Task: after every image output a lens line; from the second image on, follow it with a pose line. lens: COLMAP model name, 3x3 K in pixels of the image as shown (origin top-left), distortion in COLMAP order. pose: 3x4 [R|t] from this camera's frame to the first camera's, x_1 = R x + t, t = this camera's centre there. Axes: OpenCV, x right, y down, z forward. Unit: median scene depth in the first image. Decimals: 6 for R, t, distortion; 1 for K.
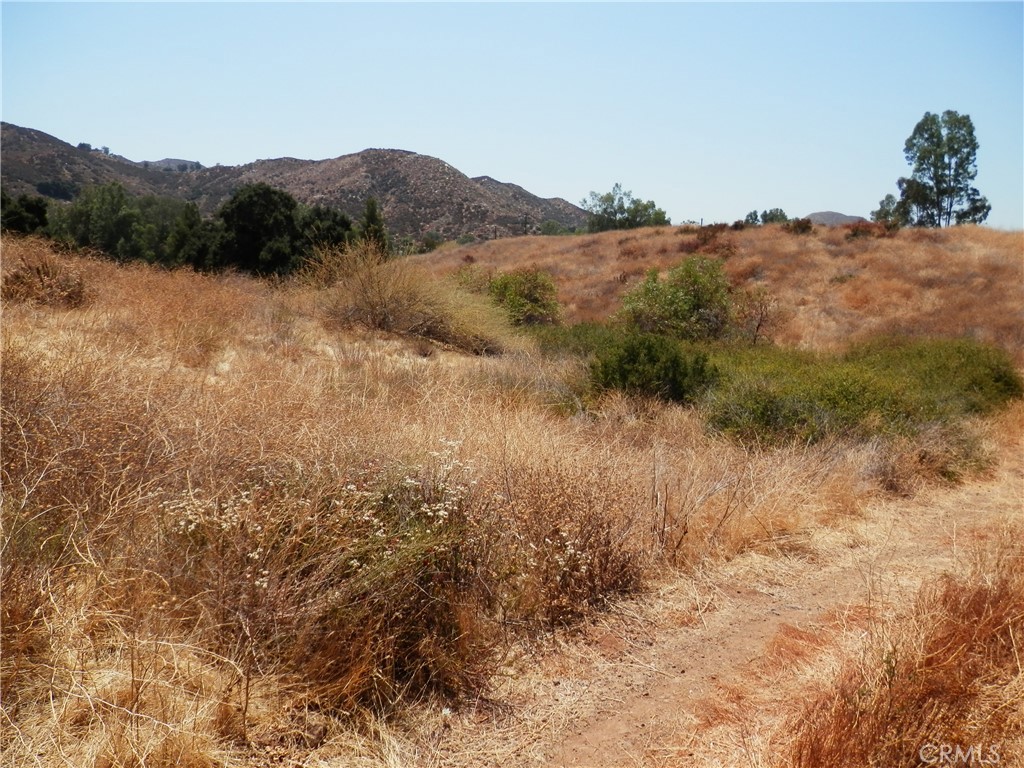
lens RADIAL K [[774.2, 0, 512.8], [0, 774.2, 385.9], [0, 0, 1]] dist [0.018944, 0.003030]
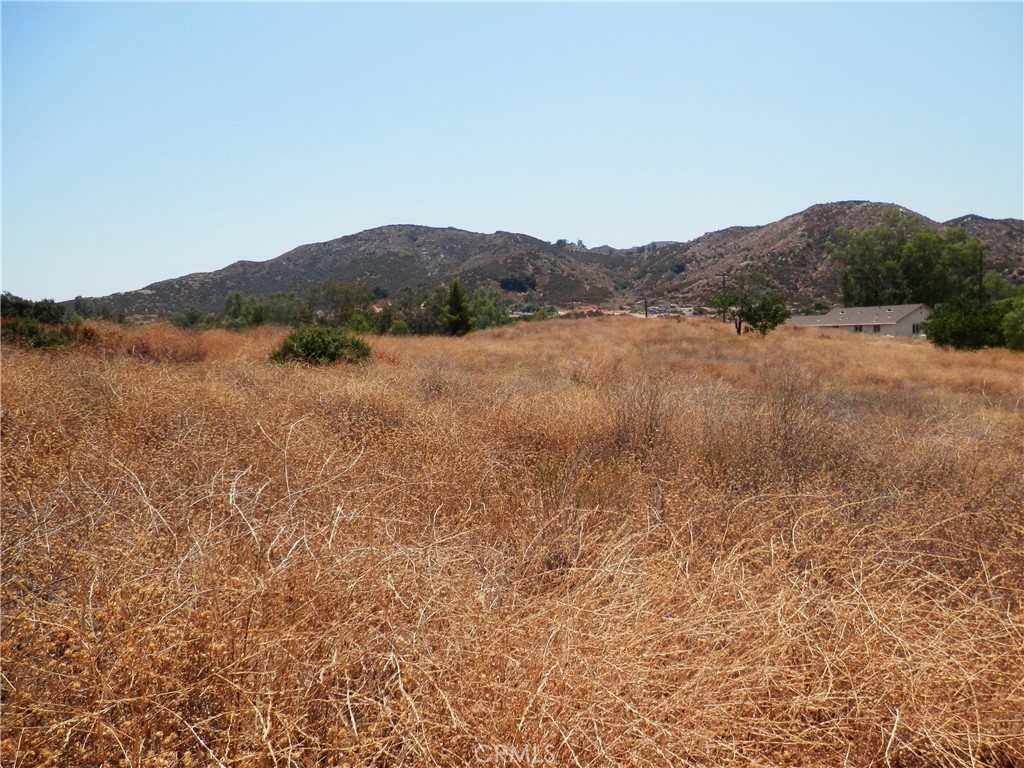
lens RADIAL K [[774.2, 0, 527.4], [0, 774.2, 387.5], [0, 0, 1]] dist [0.018944, 0.003030]
pose [[0.824698, -0.017778, -0.565294, 0.053898], [-0.028915, 0.996873, -0.073535, -0.014676], [0.564834, 0.076990, 0.821606, 0.077428]]
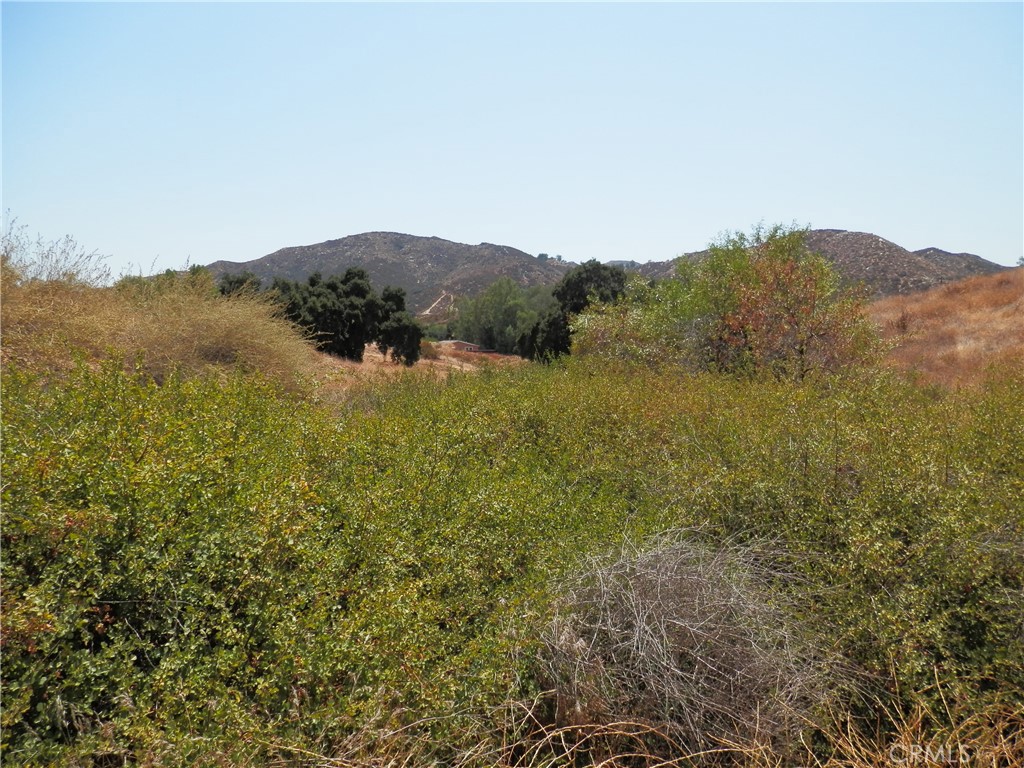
lens RADIAL K [[774.2, 0, 528.5], [0, 774.2, 382.1], [0, 0, 1]] dist [0.018944, 0.003030]
pose [[0.867535, -0.005570, -0.497345, 0.009572], [-0.052121, 0.993414, -0.102042, -0.000584], [0.494637, 0.114447, 0.861531, 0.015441]]
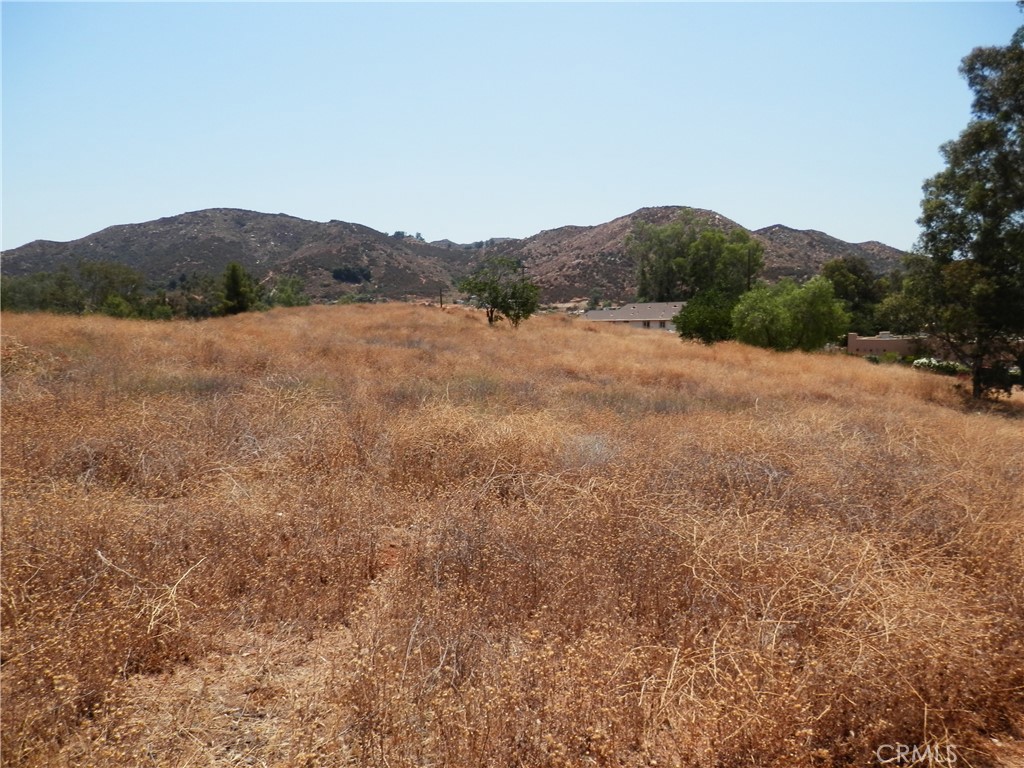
lens RADIAL K [[774.2, 0, 517.2], [0, 774.2, 386.6], [0, 0, 1]] dist [0.018944, 0.003030]
pose [[0.916371, -0.011659, -0.400161, 0.058459], [-0.018888, 0.997204, -0.072307, -0.015123], [0.399885, 0.073818, 0.913588, 0.086544]]
